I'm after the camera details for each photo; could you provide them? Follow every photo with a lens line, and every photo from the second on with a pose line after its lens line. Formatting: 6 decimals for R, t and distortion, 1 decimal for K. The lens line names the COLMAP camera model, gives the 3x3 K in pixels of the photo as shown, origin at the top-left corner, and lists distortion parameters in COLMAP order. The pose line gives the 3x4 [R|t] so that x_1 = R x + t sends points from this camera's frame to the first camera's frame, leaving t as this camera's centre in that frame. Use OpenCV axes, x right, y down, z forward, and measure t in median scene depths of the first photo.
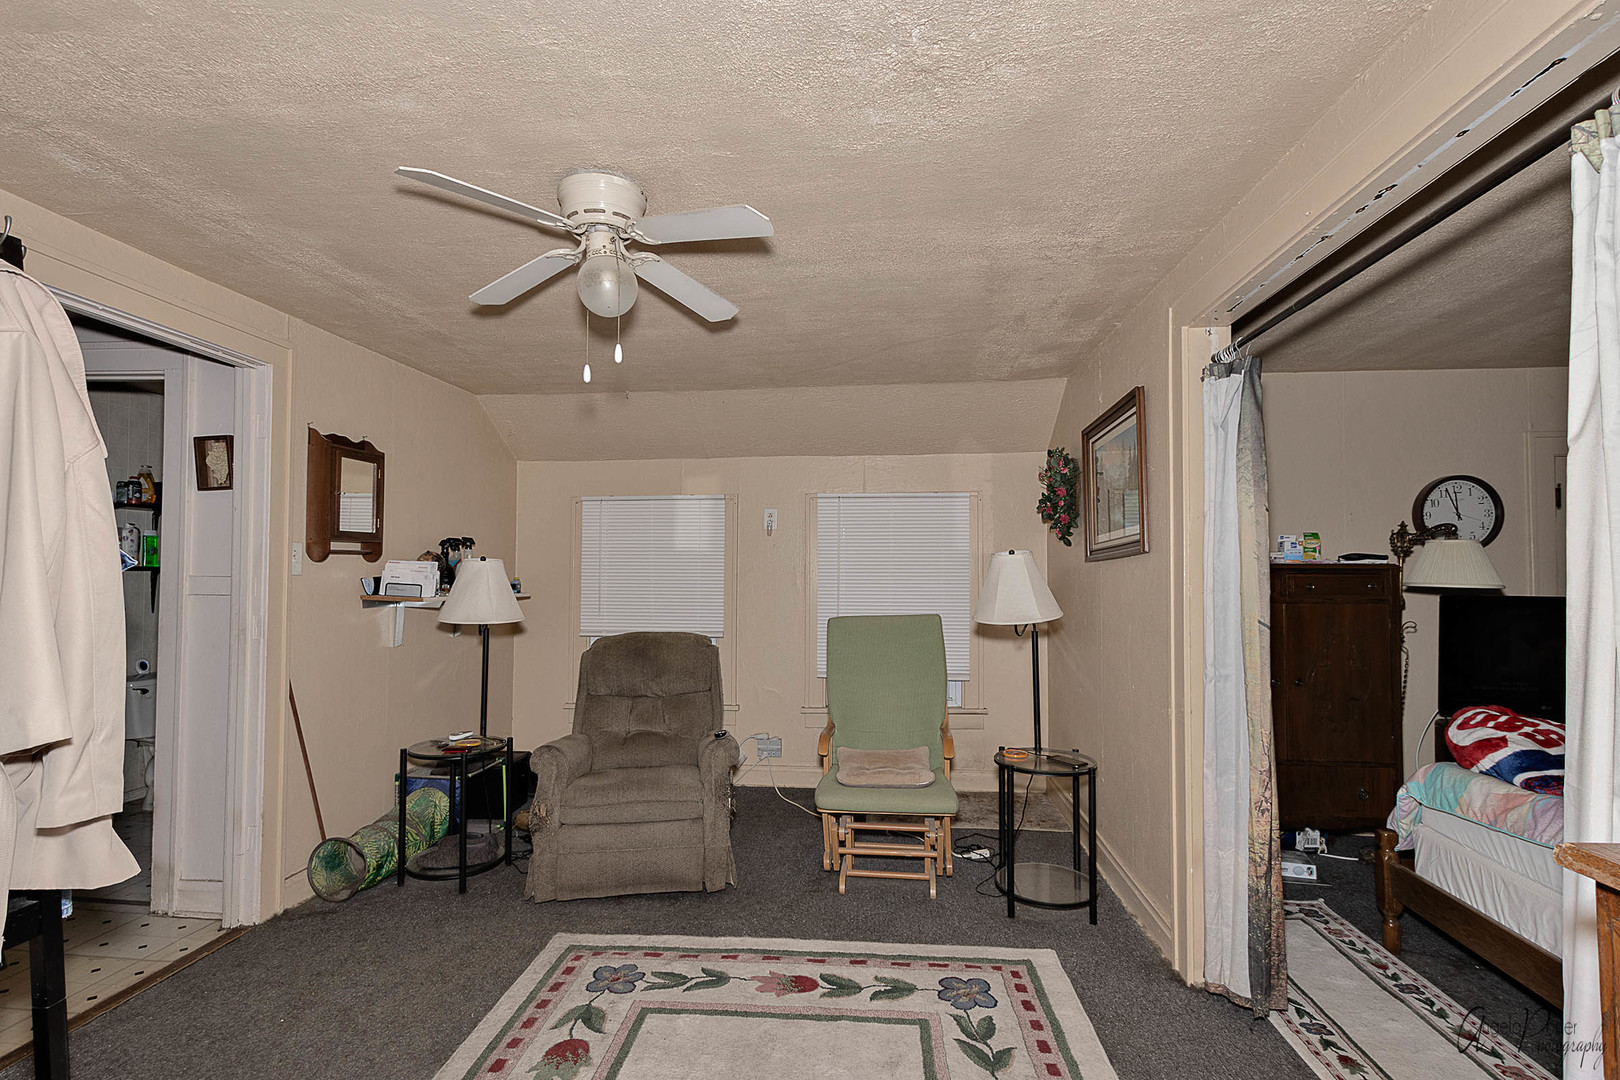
lens RADIAL K [[759.7, 0, 798.8], [0, 759.7, 550.0], [0, 0, 1]] dist [0.002008, 0.000402]
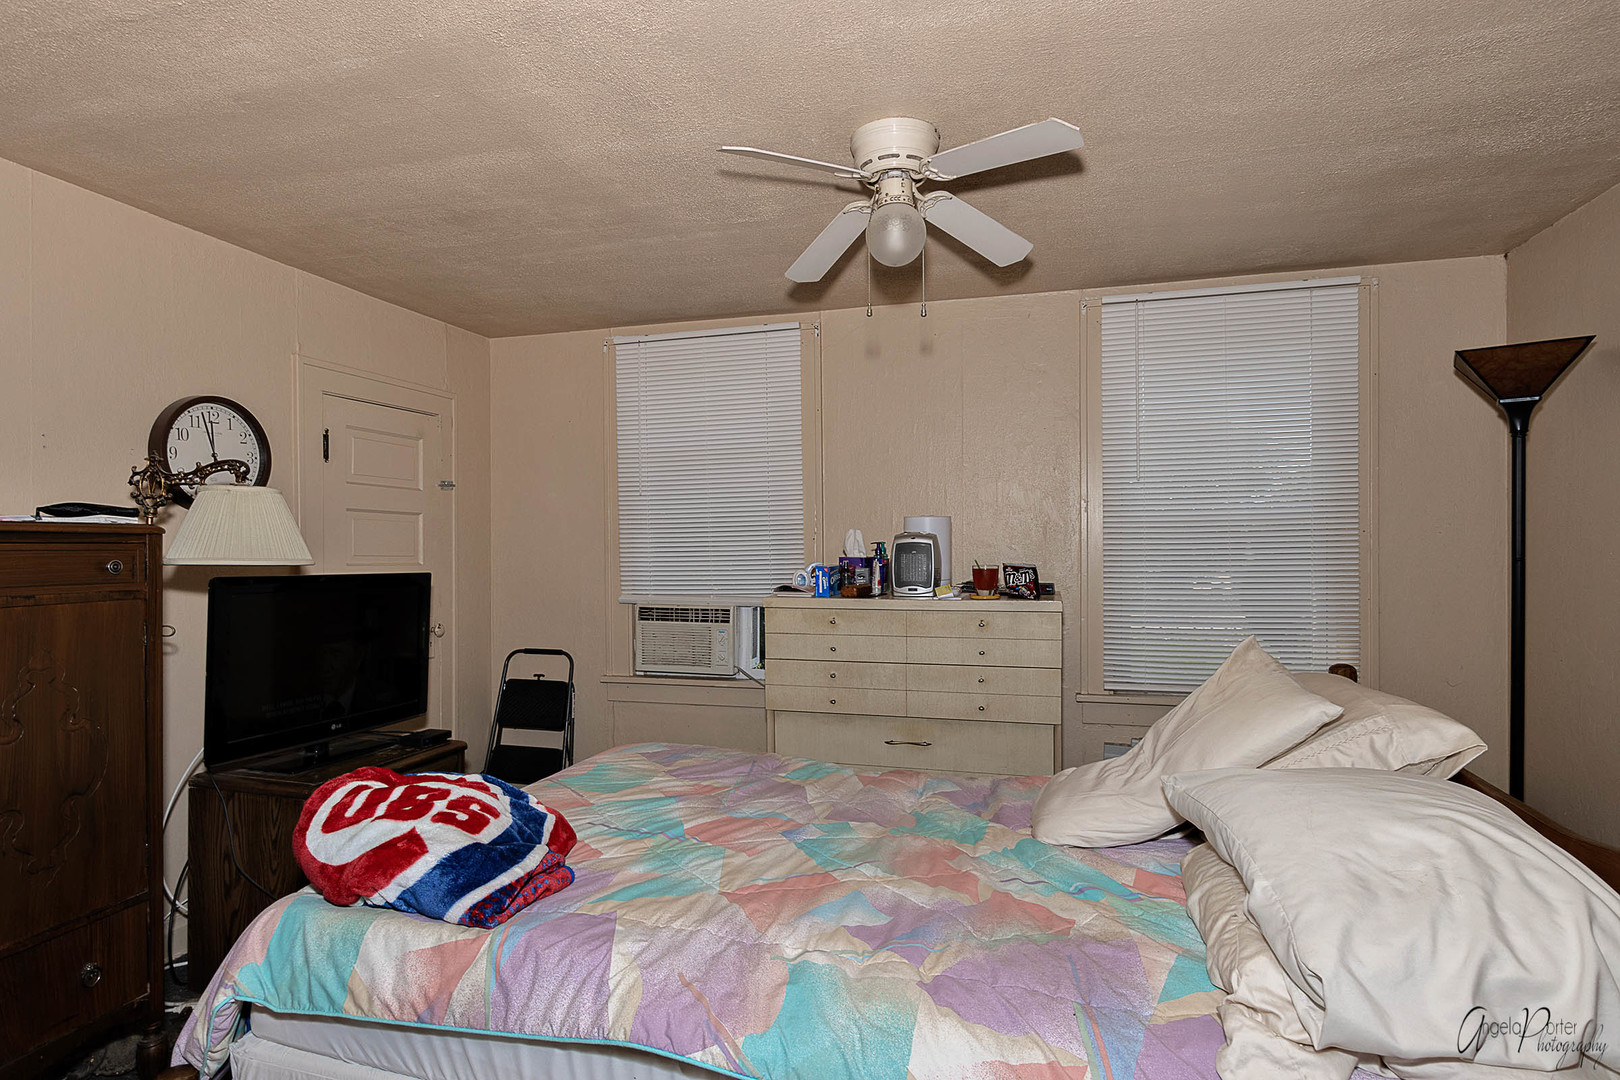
lens RADIAL K [[853.5, 0, 814.3], [0, 853.5, 551.4], [0, 0, 1]] dist [0.001485, 0.000005]
pose [[0.158073, -0.007644, 0.987398, 0.342968], [-0.021412, 0.999708, 0.011167, 0.027605], [-0.987195, -0.022907, 0.157863, 0.586041]]
